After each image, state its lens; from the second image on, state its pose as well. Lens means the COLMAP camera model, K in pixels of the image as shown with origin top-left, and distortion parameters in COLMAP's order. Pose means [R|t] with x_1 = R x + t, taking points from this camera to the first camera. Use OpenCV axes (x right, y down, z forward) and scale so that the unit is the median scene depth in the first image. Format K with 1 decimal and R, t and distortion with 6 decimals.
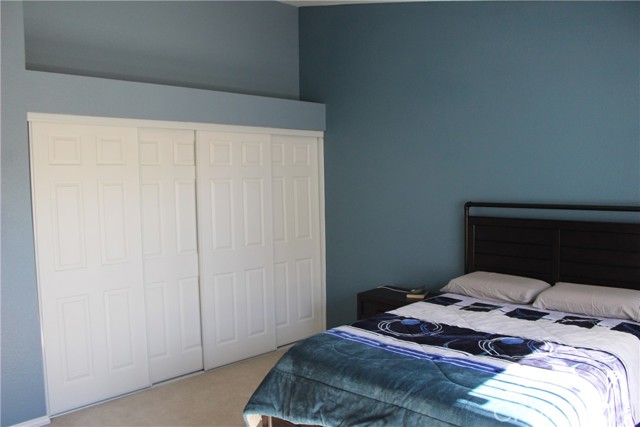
lens RADIAL K [[530.5, 0, 320.9], [0, 530.5, 212.6], [0, 0, 1]] dist [-0.134569, 0.084777]
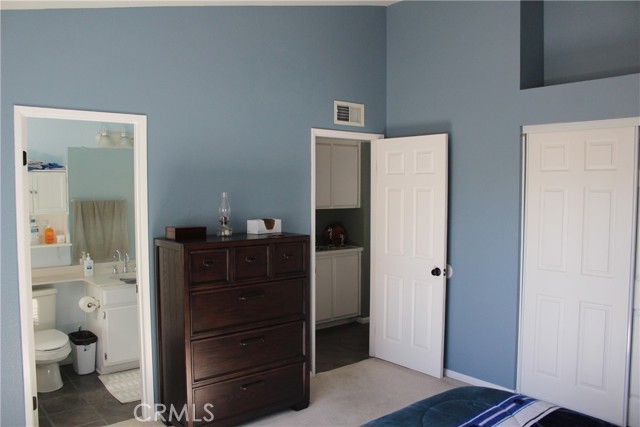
lens RADIAL K [[530.5, 0, 320.1], [0, 530.5, 212.4], [0, 0, 1]] dist [-0.134569, 0.084777]
pose [[-0.113297, 0.055079, -0.992033, 0.626027], [-0.076668, 0.995001, 0.063999, -0.039652], [0.990599, 0.083308, -0.108508, 0.654710]]
